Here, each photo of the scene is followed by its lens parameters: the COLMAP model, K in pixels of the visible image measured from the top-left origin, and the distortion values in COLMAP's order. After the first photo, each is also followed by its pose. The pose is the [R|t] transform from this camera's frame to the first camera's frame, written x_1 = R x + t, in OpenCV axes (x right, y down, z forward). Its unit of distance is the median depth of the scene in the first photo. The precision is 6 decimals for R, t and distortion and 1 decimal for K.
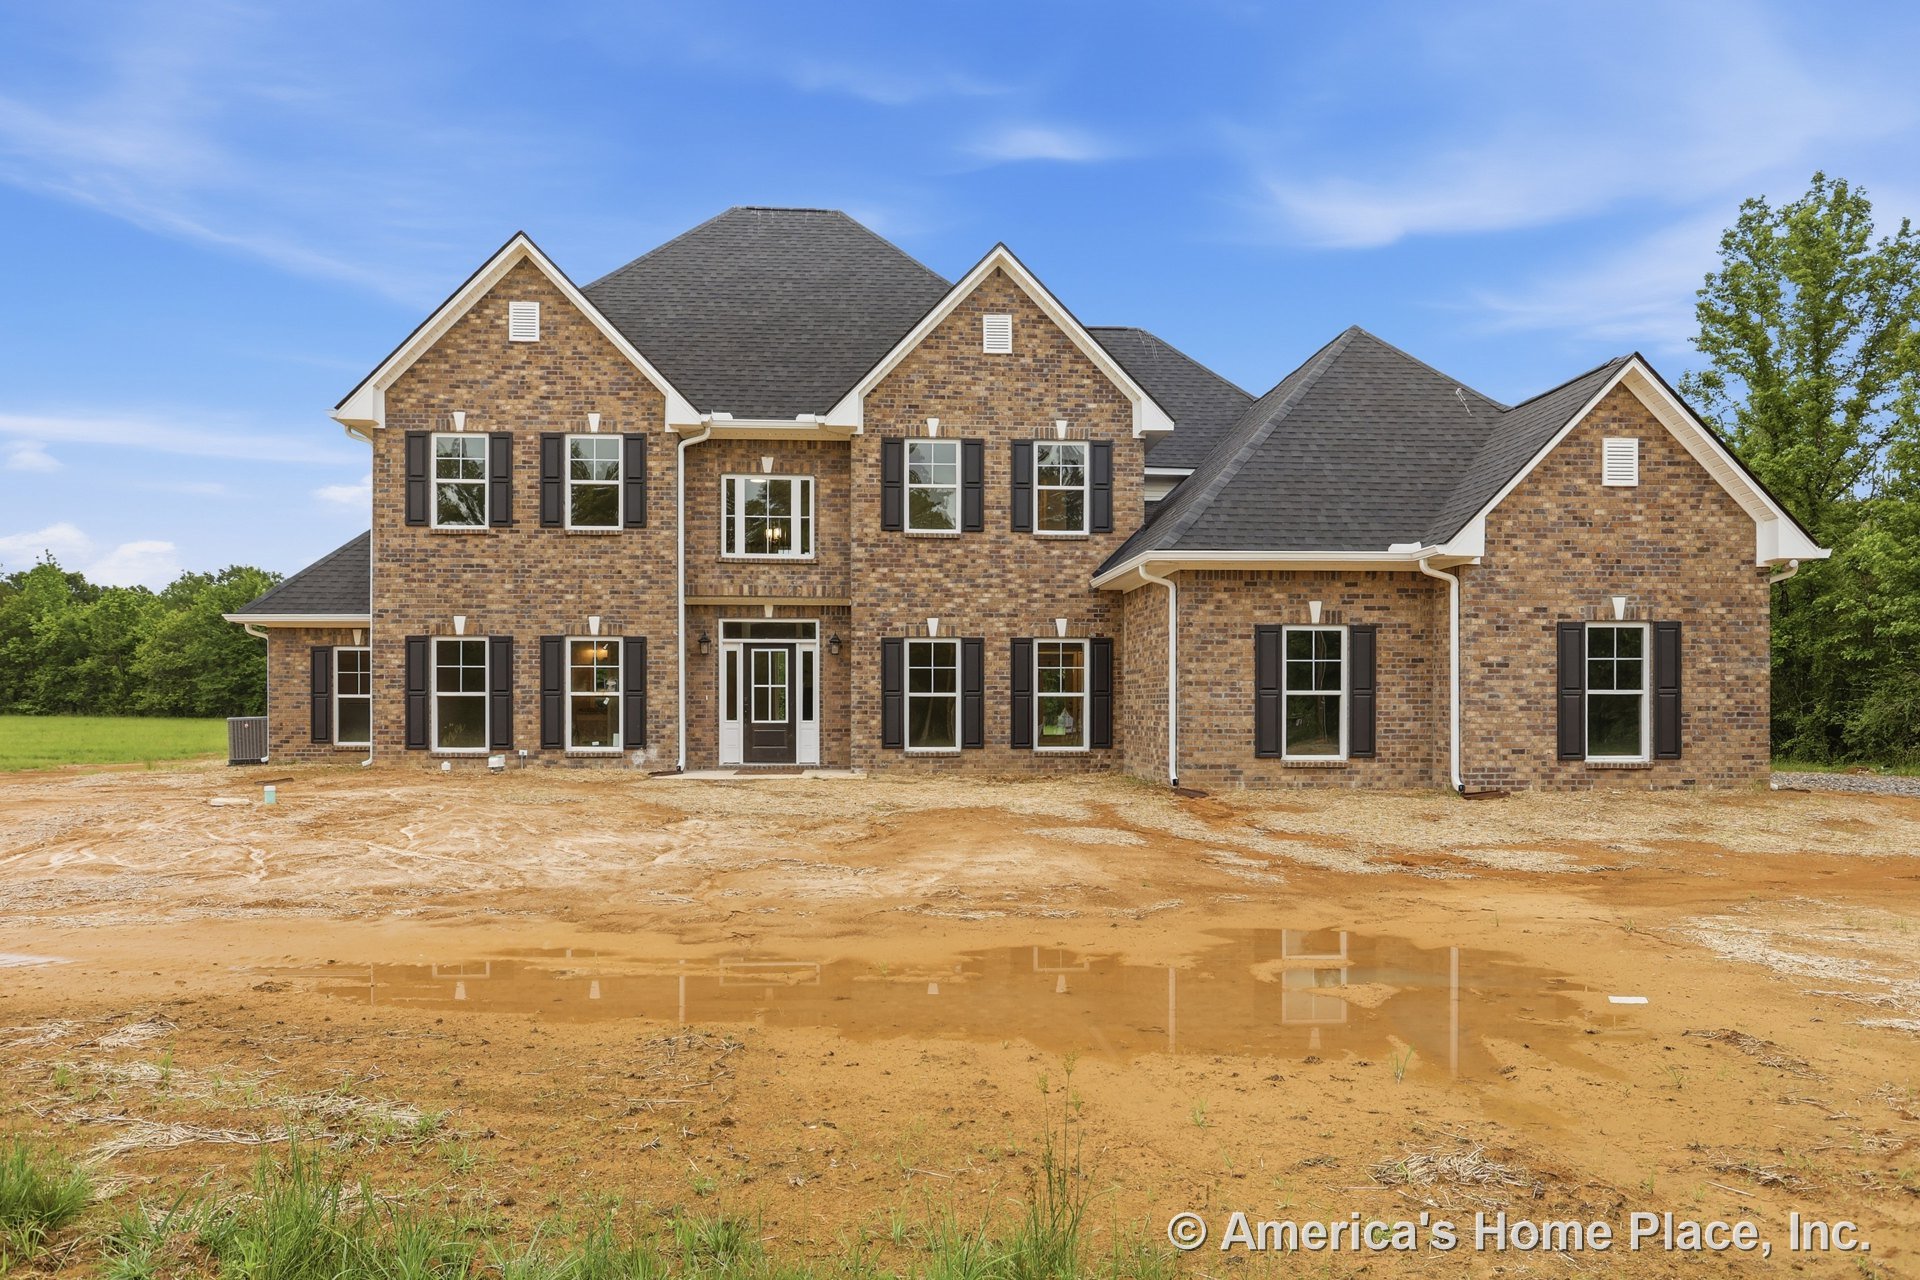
lens RADIAL K [[1486.5, 0, 925.1], [0, 1486.5, 729.1], [0, 0, 1]] dist [0.012127, -0.005377]
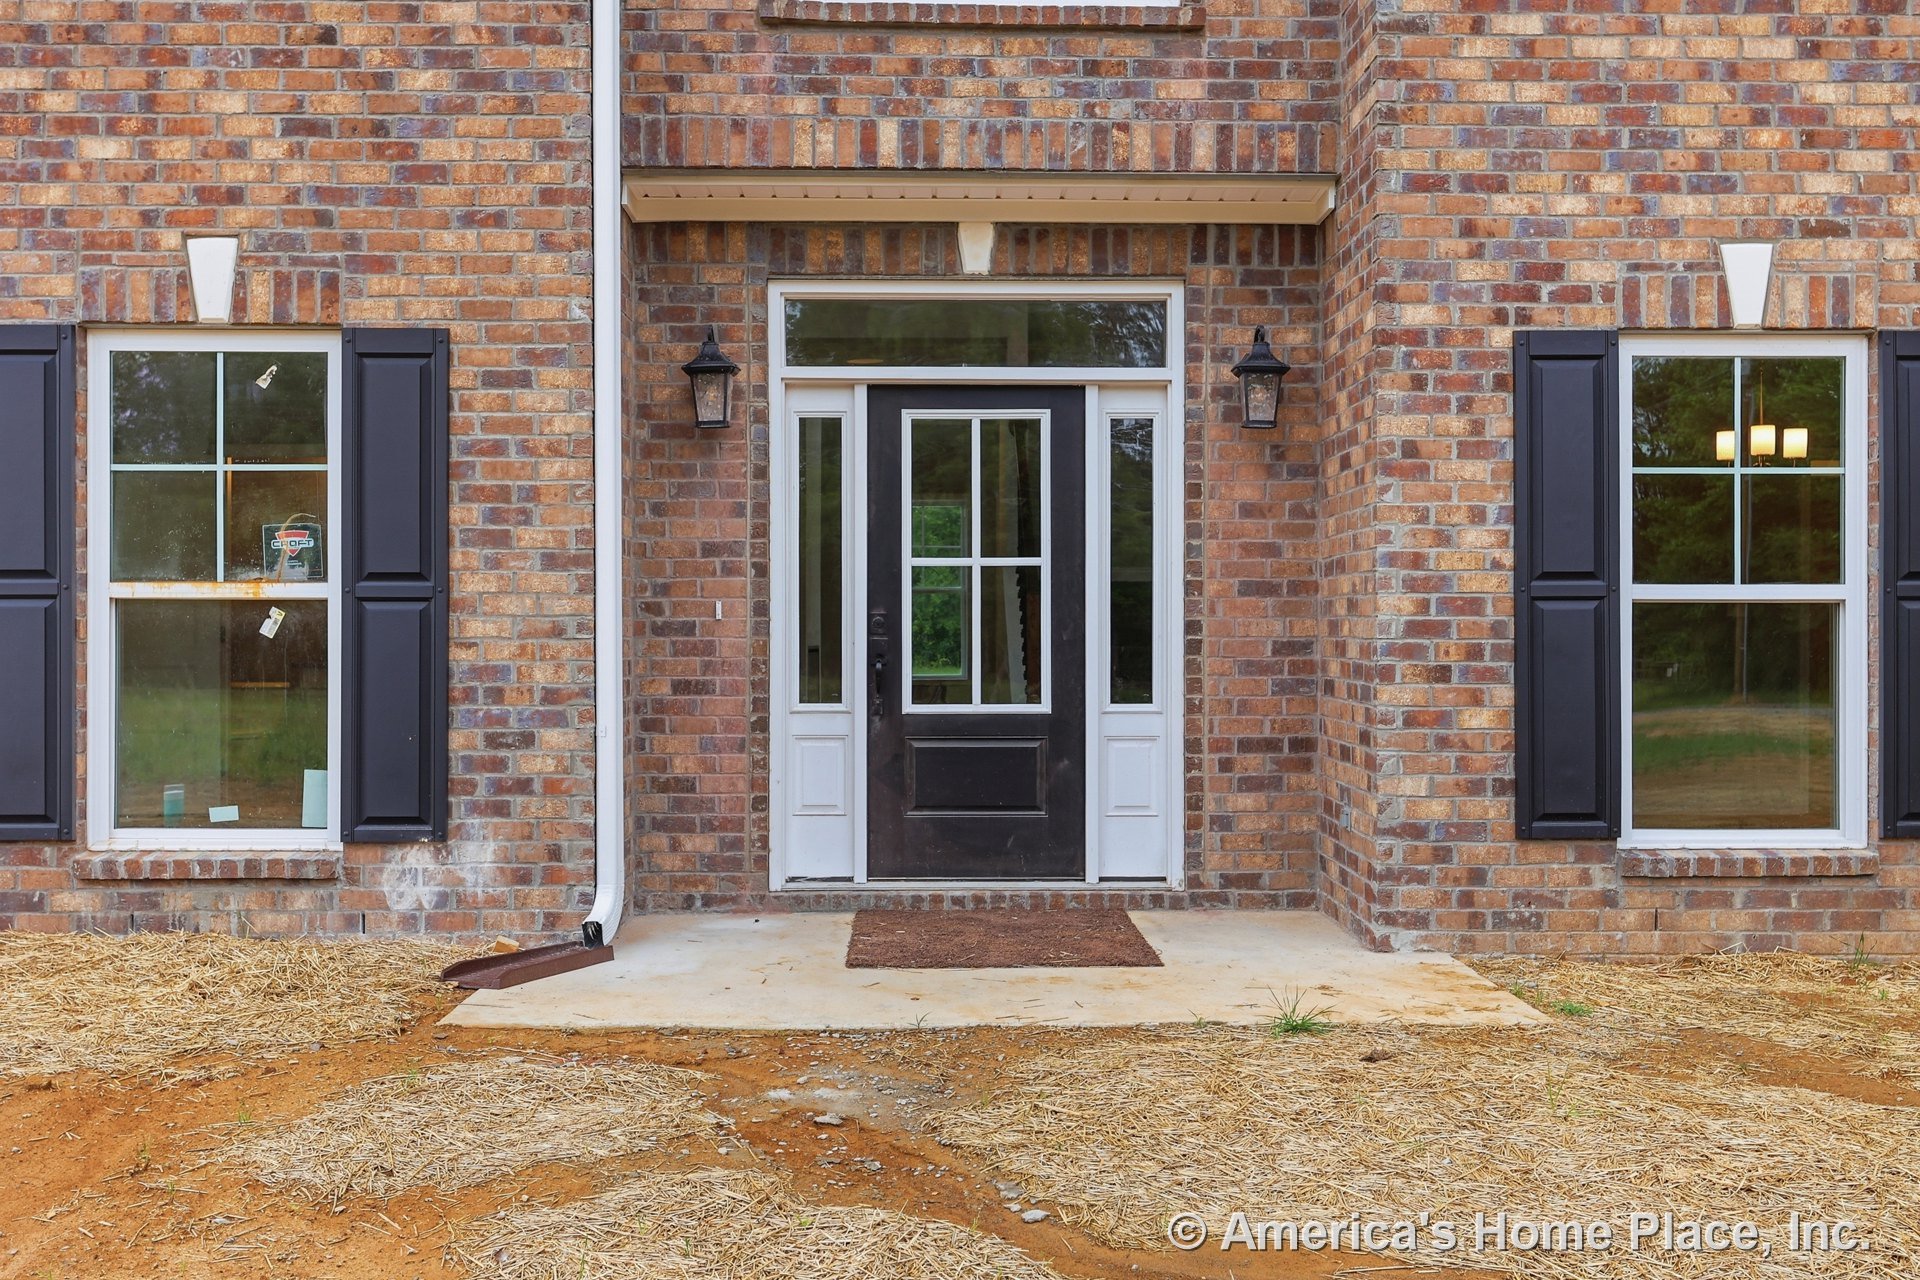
lens RADIAL K [[1954.8, 0, 917.6], [0, 1954.8, 640.6], [0, 0, 1]] dist [0.004641, 0.000000]
pose [[0.999417, -0.001021, -0.034128, -0.107350], [0.000582, 0.999917, -0.012865, -0.012331], [0.034138, 0.012838, 0.999335, 0.707676]]
